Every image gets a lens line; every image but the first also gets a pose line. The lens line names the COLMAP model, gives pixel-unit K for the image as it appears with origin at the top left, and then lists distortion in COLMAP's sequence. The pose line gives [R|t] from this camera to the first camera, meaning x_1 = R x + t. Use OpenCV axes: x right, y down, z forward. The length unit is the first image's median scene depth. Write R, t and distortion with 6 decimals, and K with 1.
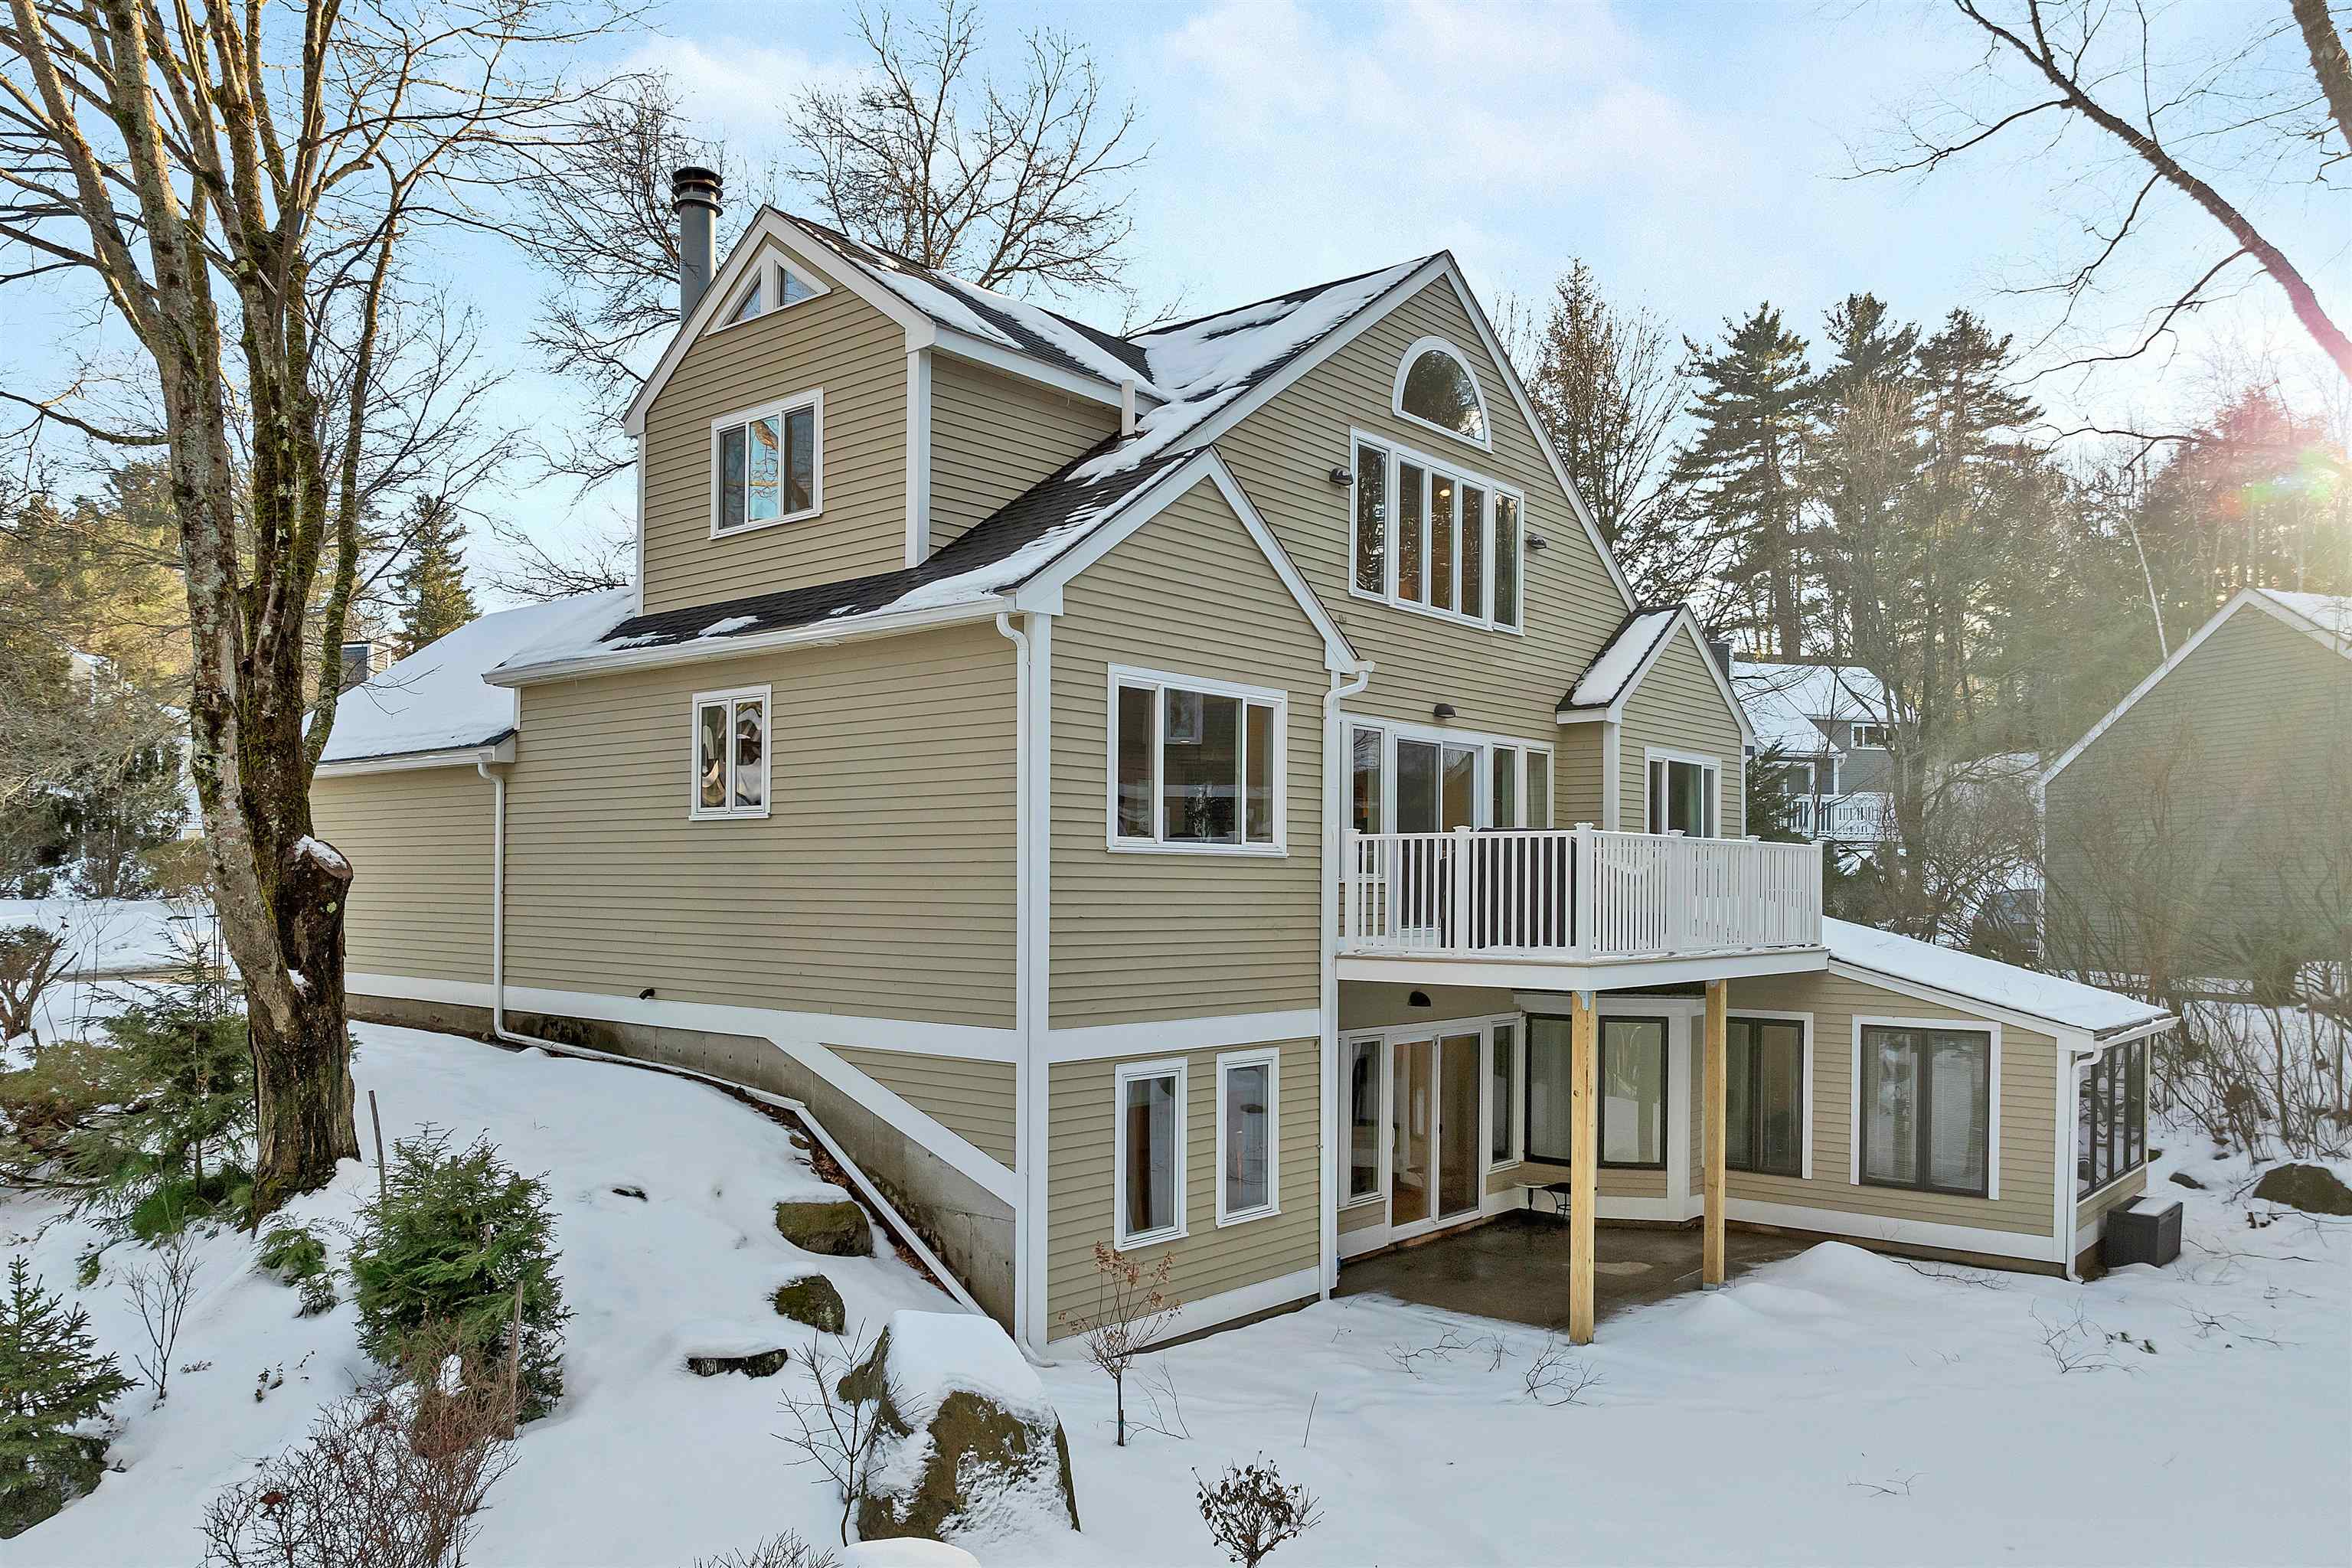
lens RADIAL K [[1700.3, 0, 1177.7], [0, 1700.3, 858.5], [0, 0, 1]] dist [-0.031874, -0.000196]
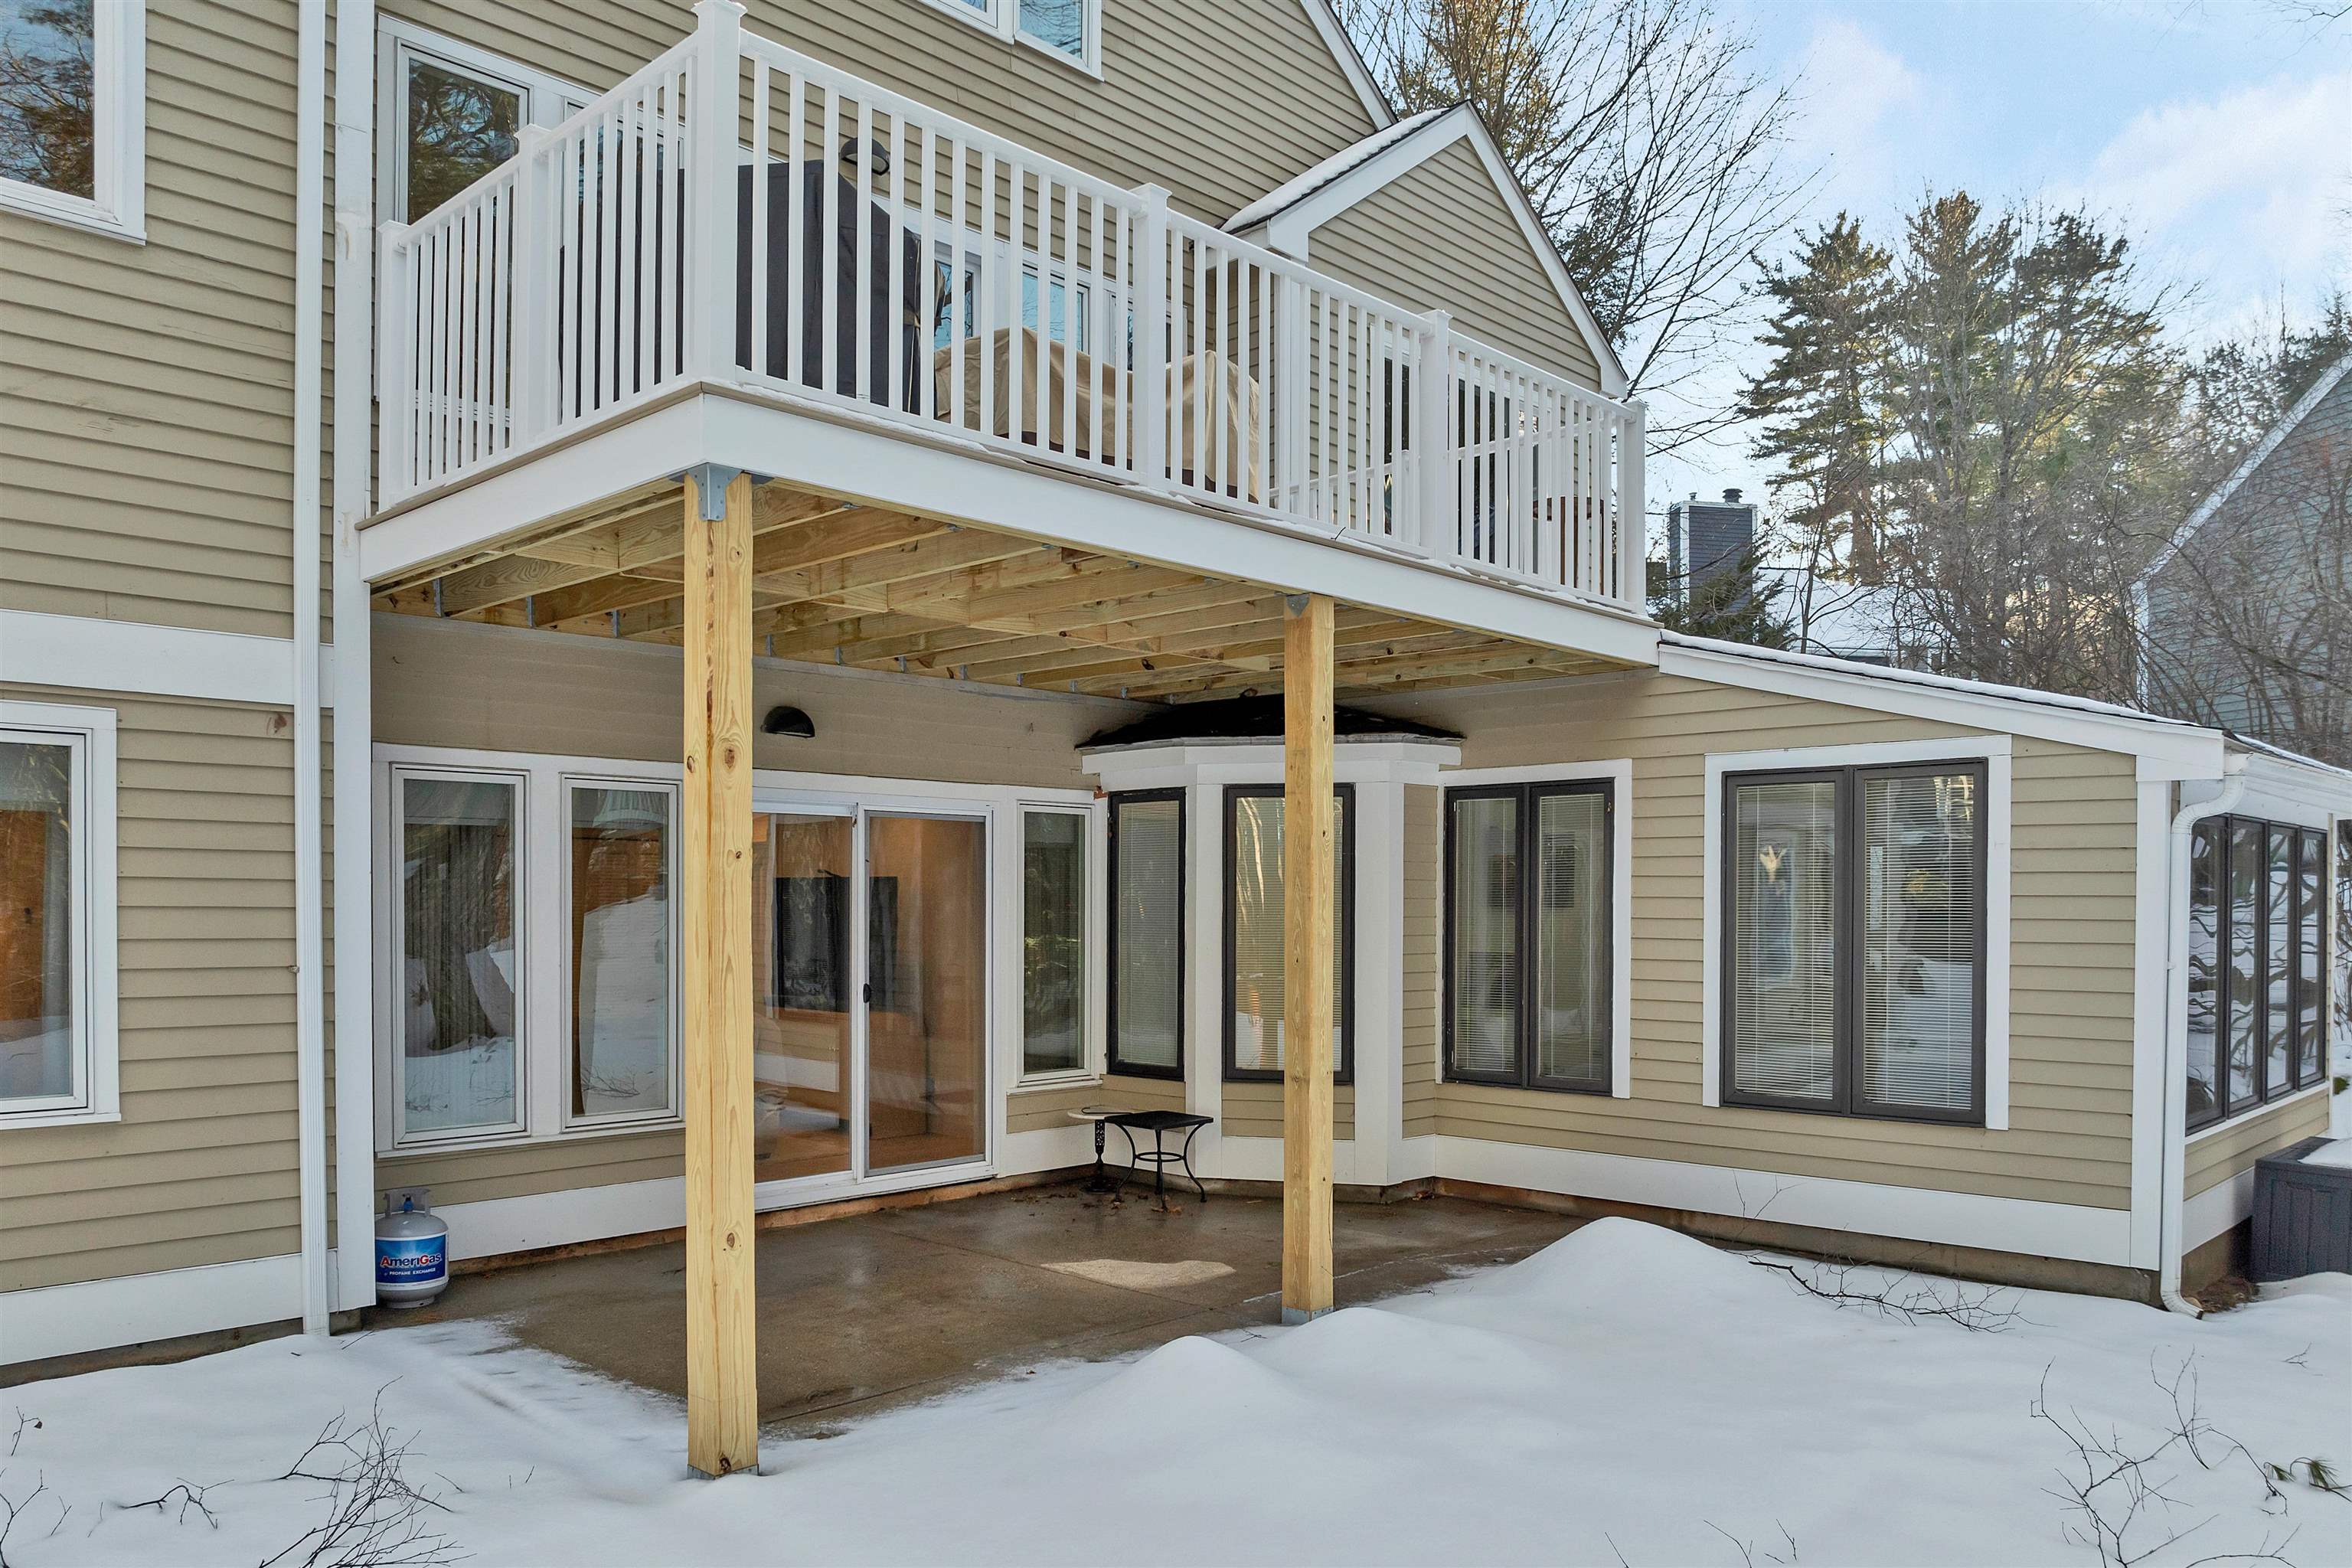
lens RADIAL K [[1704.9, 0, 1177.4], [0, 1704.9, 894.9], [0, 0, 1]] dist [-0.033732, 0.005316]
pose [[0.998332, -0.006734, -0.057338, 0.271425], [0.007360, 0.999915, 0.010718, 0.123918], [0.057261, -0.011122, 0.998297, 0.499053]]
